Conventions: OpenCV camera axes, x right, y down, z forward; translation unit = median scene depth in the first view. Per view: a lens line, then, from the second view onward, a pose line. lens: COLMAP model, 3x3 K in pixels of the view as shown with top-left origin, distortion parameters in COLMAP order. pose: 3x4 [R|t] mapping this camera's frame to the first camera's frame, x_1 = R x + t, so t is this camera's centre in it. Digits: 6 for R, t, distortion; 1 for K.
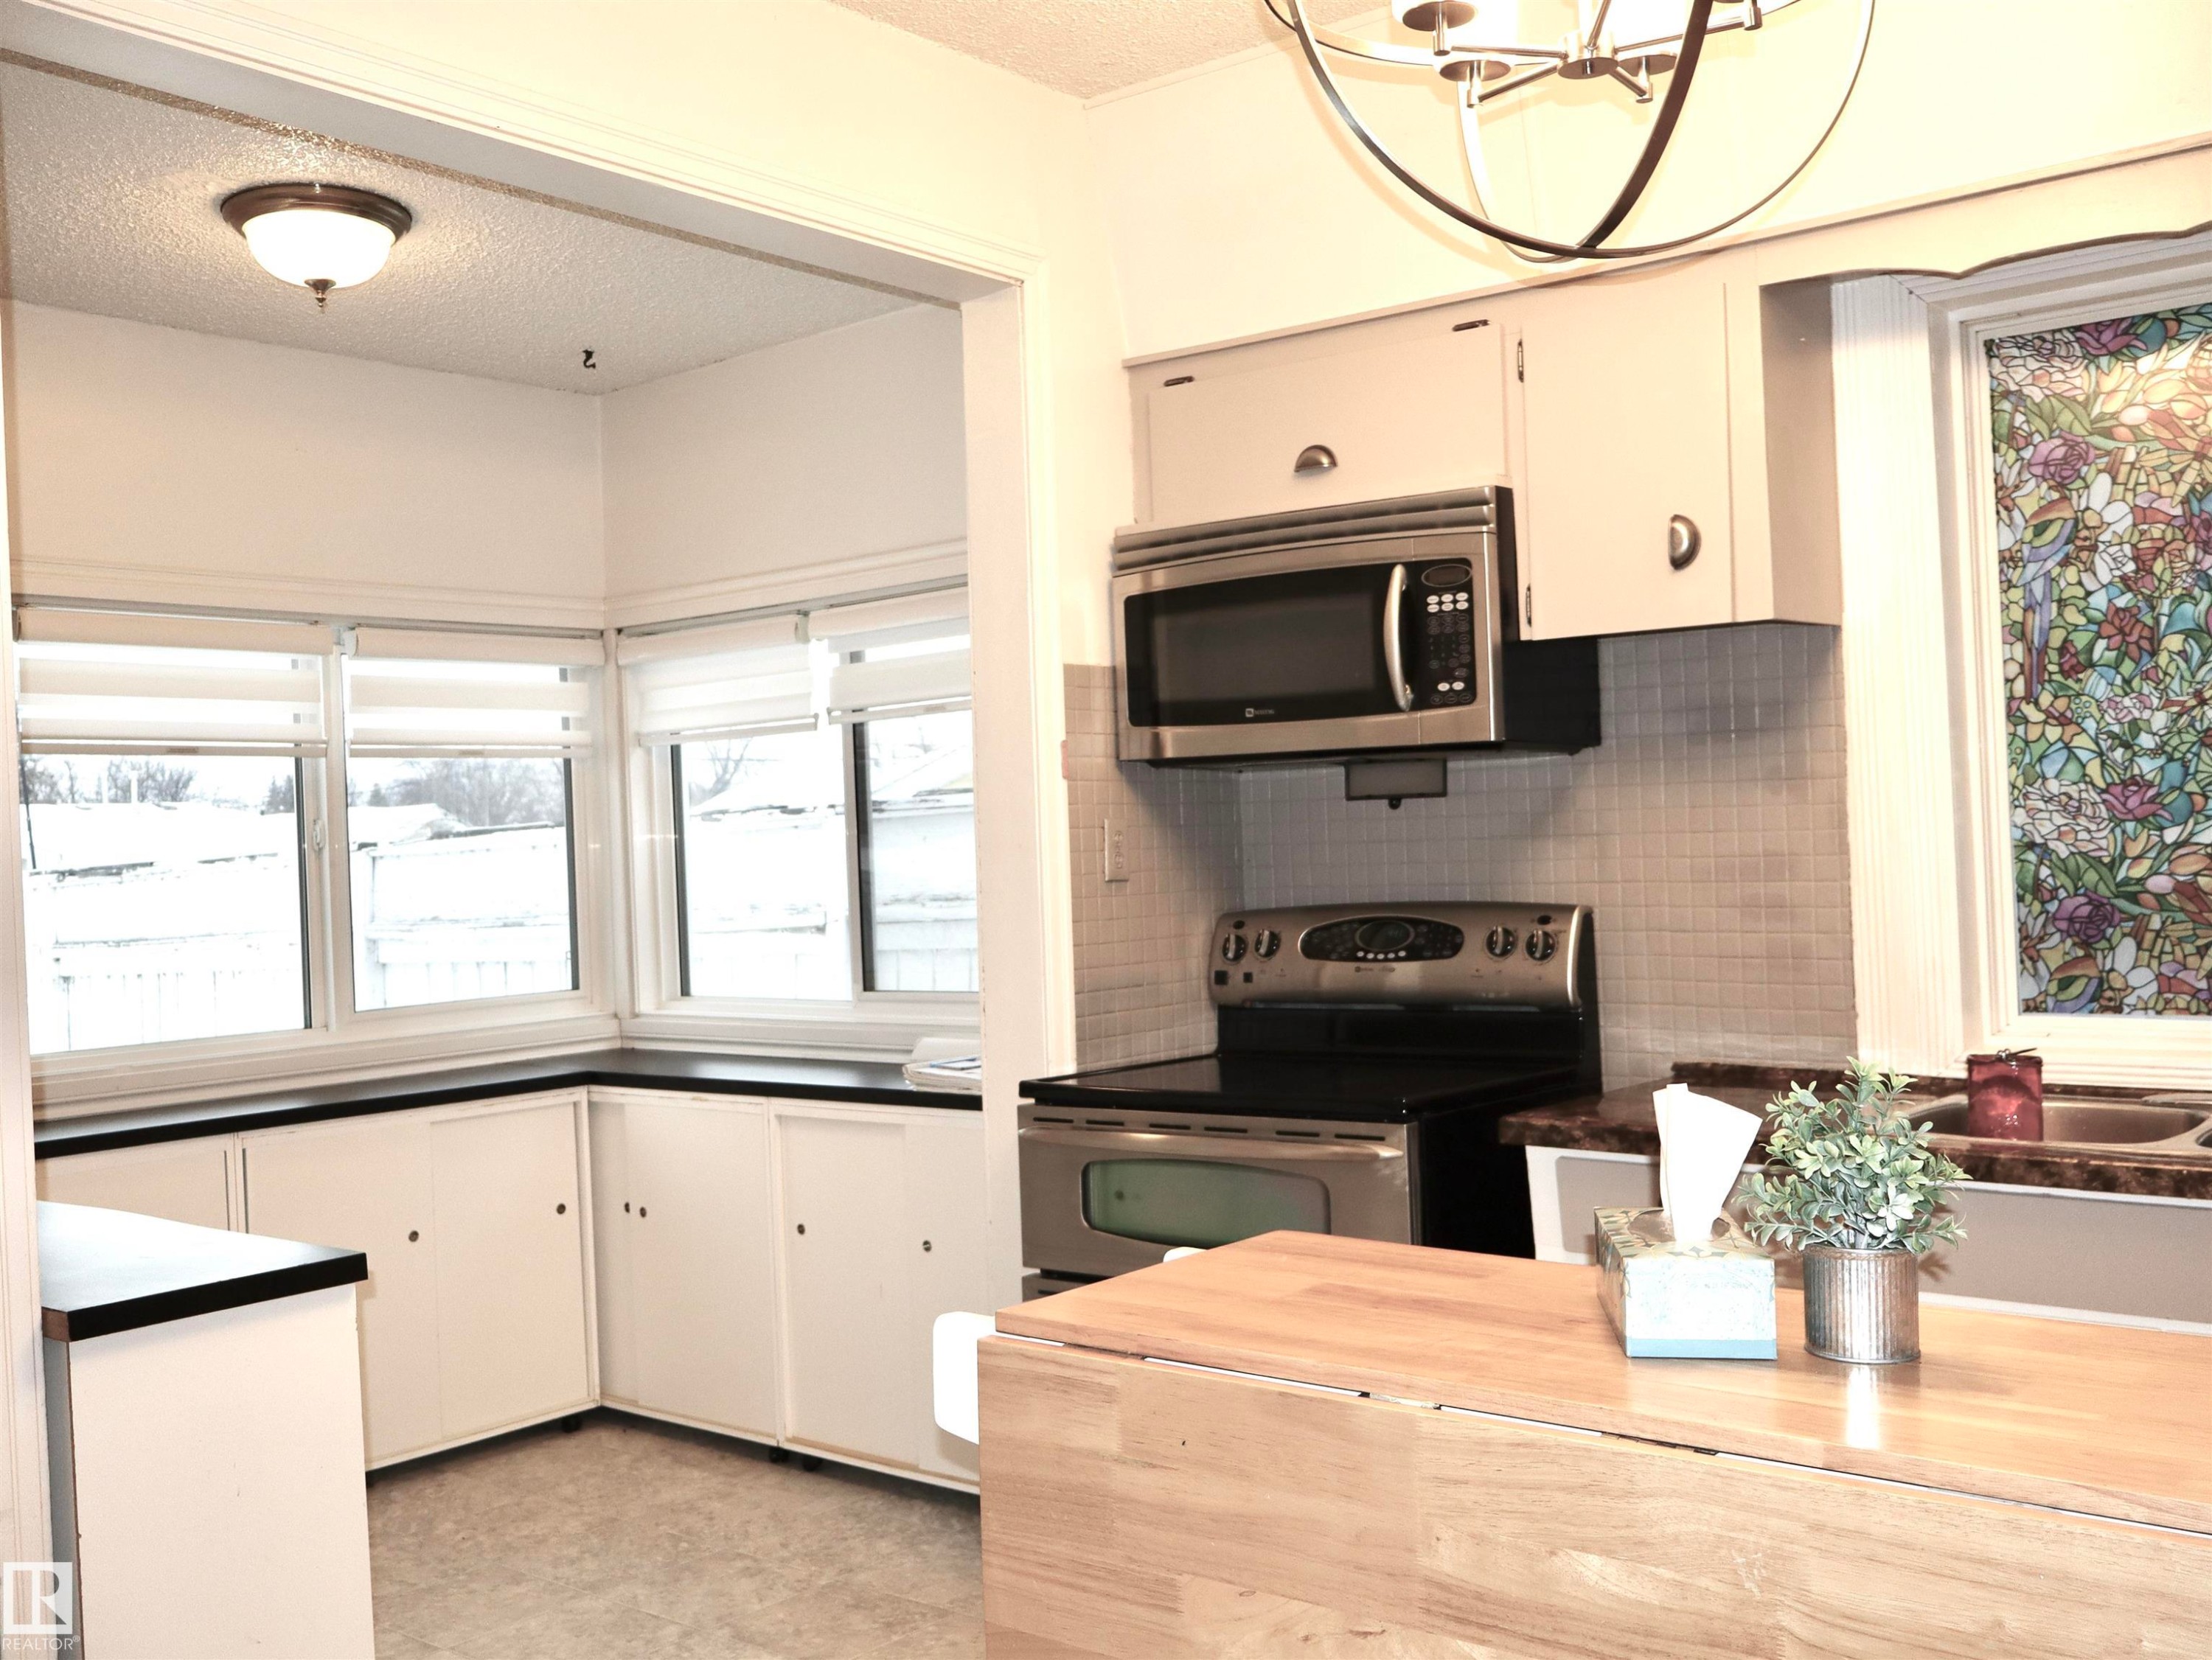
lens RADIAL K [[2081.4, 0, 1105.6], [0, 2081.4, 828.6], [0, 0, 1]] dist [0.012313, 0.000000]
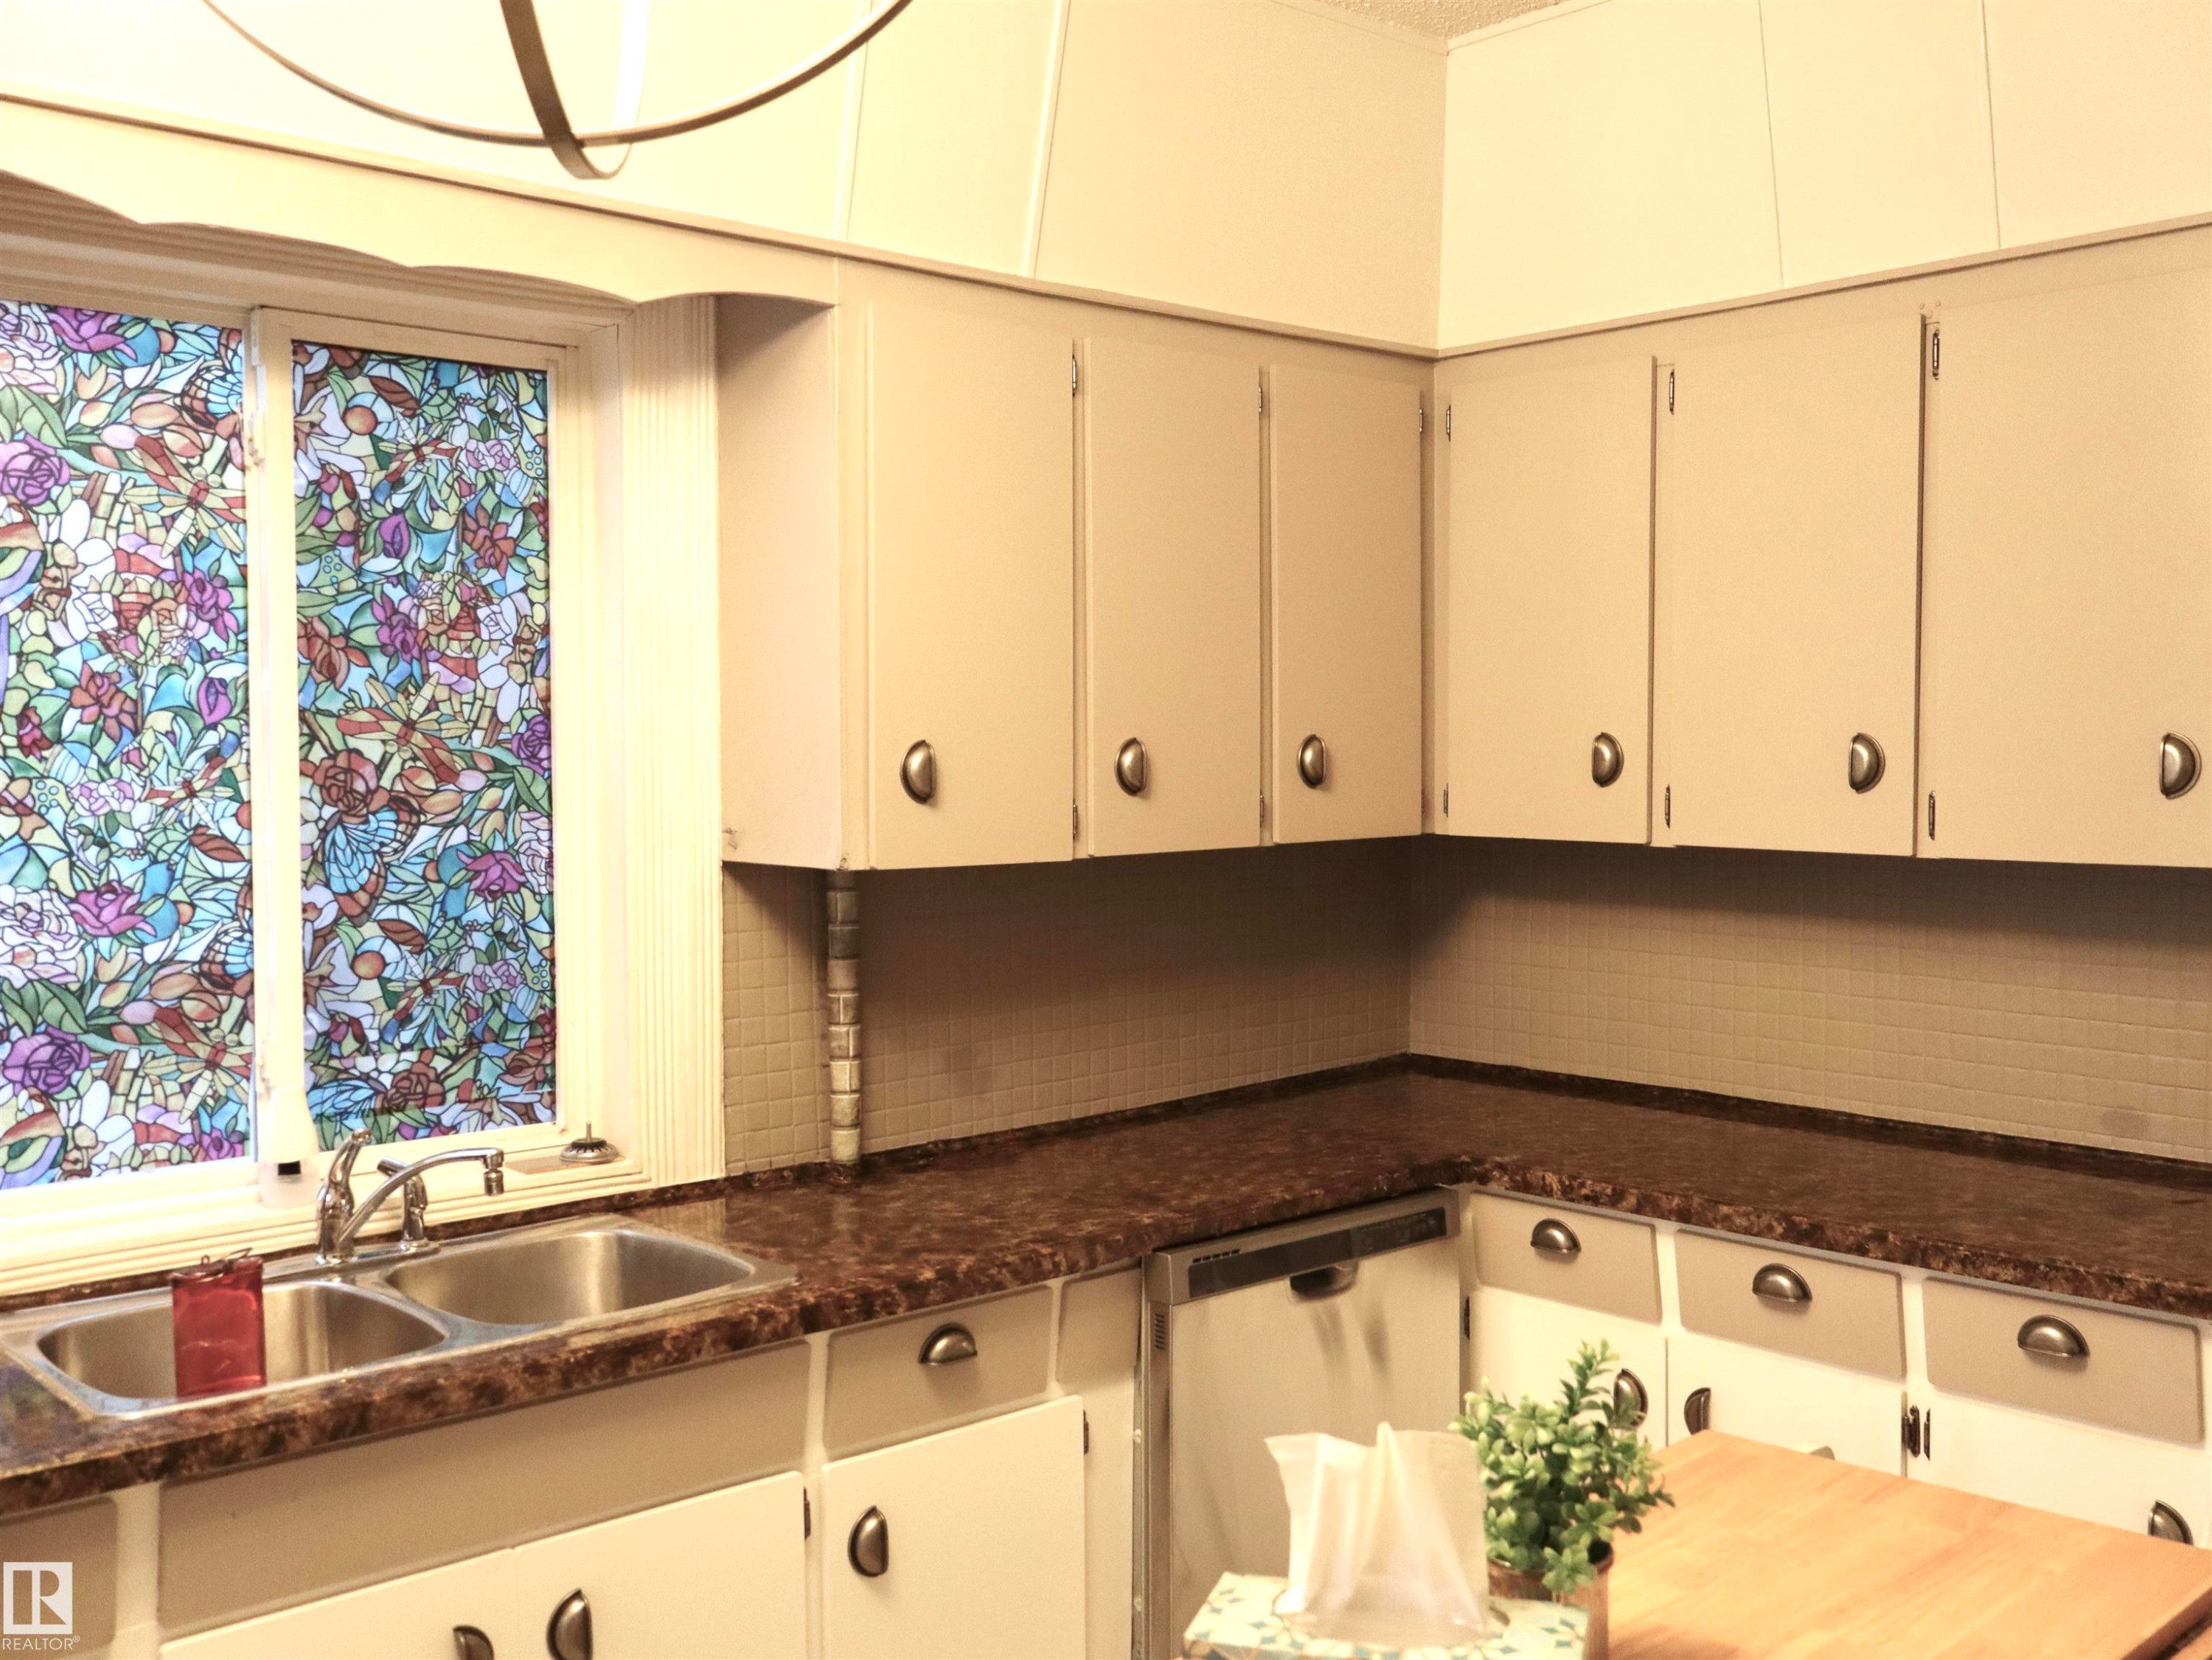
lens RADIAL K [[2081.4, 0, 1105.2], [0, 2081.4, 835.0], [0, 0, 1]] dist [0.012313, 0.000000]
pose [[0.161799, -0.005062, 0.986811, -0.243107], [-0.002498, 0.999982, 0.005539, -0.048560], [-0.986821, -0.003361, 0.161783, 0.488319]]
